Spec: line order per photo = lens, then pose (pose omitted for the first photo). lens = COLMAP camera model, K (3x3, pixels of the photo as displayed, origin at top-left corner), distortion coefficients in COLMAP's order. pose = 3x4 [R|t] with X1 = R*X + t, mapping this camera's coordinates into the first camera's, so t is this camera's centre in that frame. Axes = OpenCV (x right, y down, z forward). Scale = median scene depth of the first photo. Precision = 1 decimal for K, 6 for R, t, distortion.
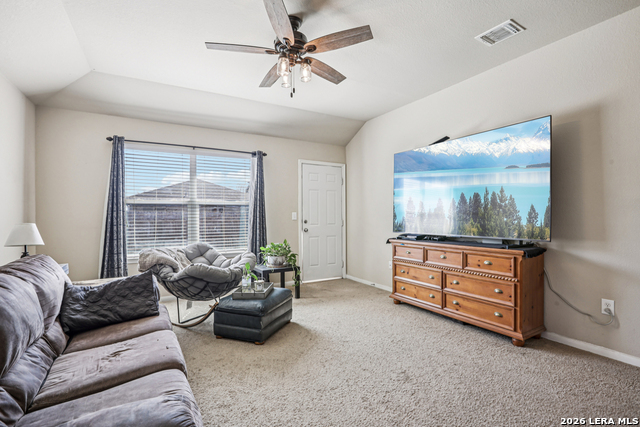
lens RADIAL K [[299.3, 0, 318.7], [0, 299.3, 215.5], [0, 0, 1]] dist [-0.015111, 0.002263]
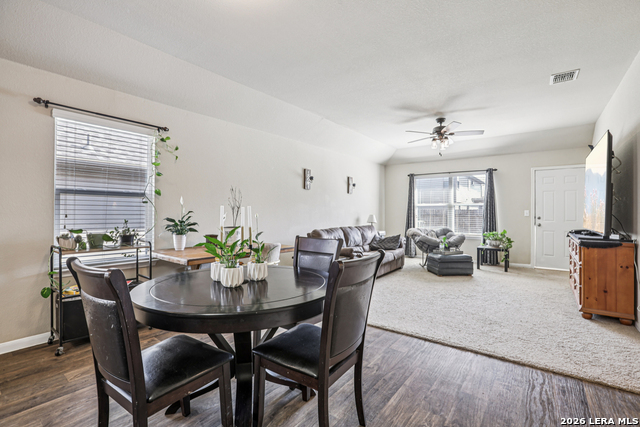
lens RADIAL K [[299.3, 0, 329.6], [0, 299.3, 215.1], [0, 0, 1]] dist [-0.015111, 0.002263]
pose [[0.422228, 0.021679, -0.906231, 0.940502], [-0.004405, 0.999751, 0.021864, -0.019075], [0.906479, -0.005239, 0.422218, -0.386507]]
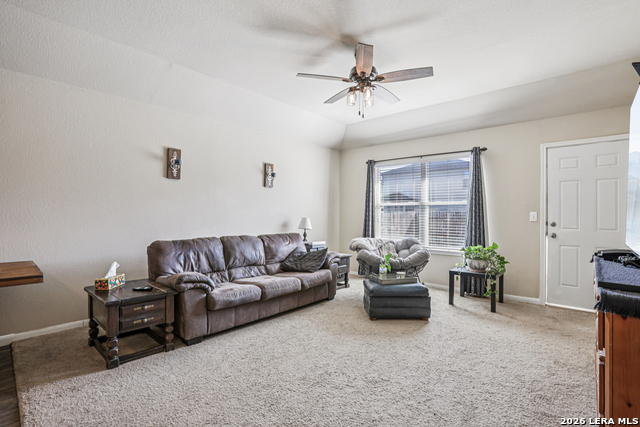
lens RADIAL K [[305.0, 0, 327.6], [0, 305.0, 218.7], [0, 0, 1]] dist [-0.028567, 0.005233]
pose [[0.328916, 0.024653, -0.944037, 0.655905], [-0.006574, 0.999695, 0.023816, -0.011230], [0.944336, -0.001628, 0.328977, 0.290638]]
